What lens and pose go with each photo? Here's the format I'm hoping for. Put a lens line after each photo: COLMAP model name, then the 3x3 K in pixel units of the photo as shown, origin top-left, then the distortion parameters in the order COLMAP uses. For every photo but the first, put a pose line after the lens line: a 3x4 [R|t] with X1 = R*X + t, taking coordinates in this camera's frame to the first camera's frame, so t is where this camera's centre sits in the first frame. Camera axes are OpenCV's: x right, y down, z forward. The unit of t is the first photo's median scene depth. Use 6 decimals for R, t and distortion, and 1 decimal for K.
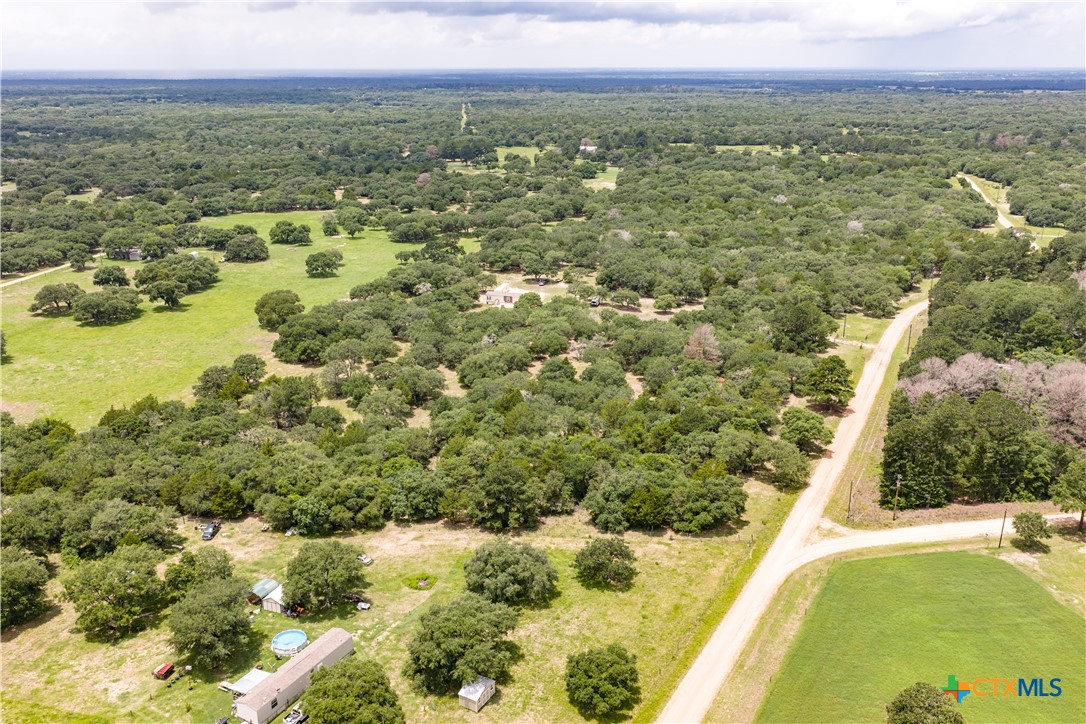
lens RADIAL K [[899.8, 0, 541.7], [0, 899.8, 361.9], [0, 0, 1]] dist [0.012404, -0.014437]
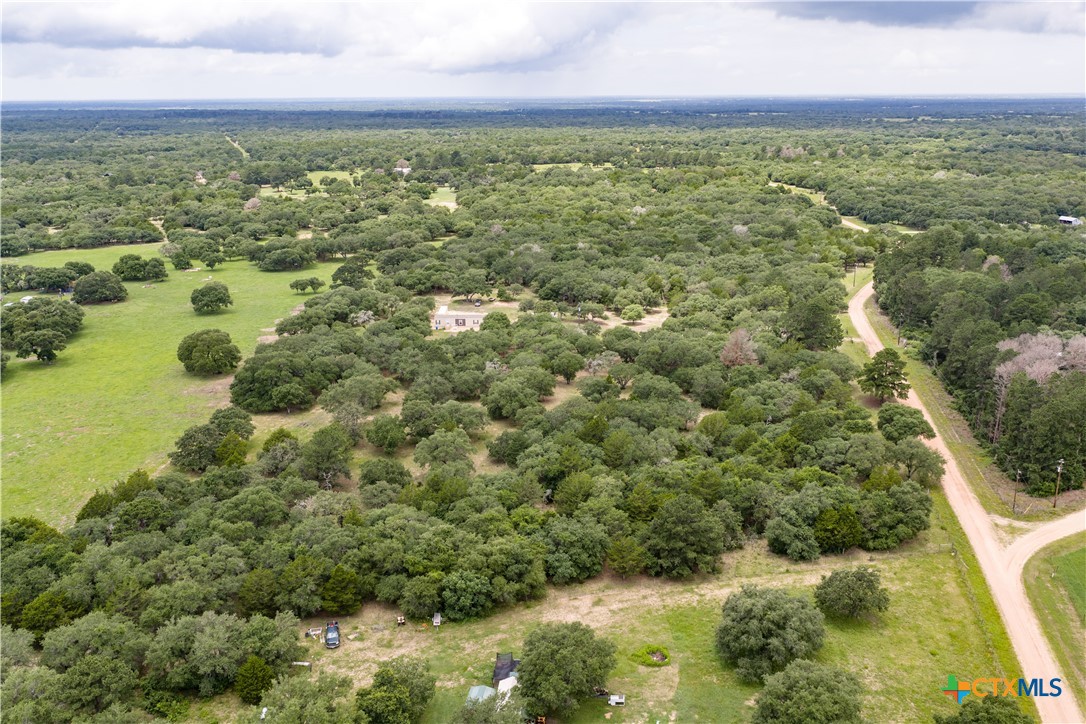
lens RADIAL K [[899.8, 0, 543.5], [0, 899.8, 362.2], [0, 0, 1]] dist [0.012404, -0.014437]
pose [[0.960584, -0.083995, 0.264996, -0.178642], [0.091896, 0.995614, -0.017537, -0.005722], [-0.262361, 0.041198, 0.964090, 0.099801]]
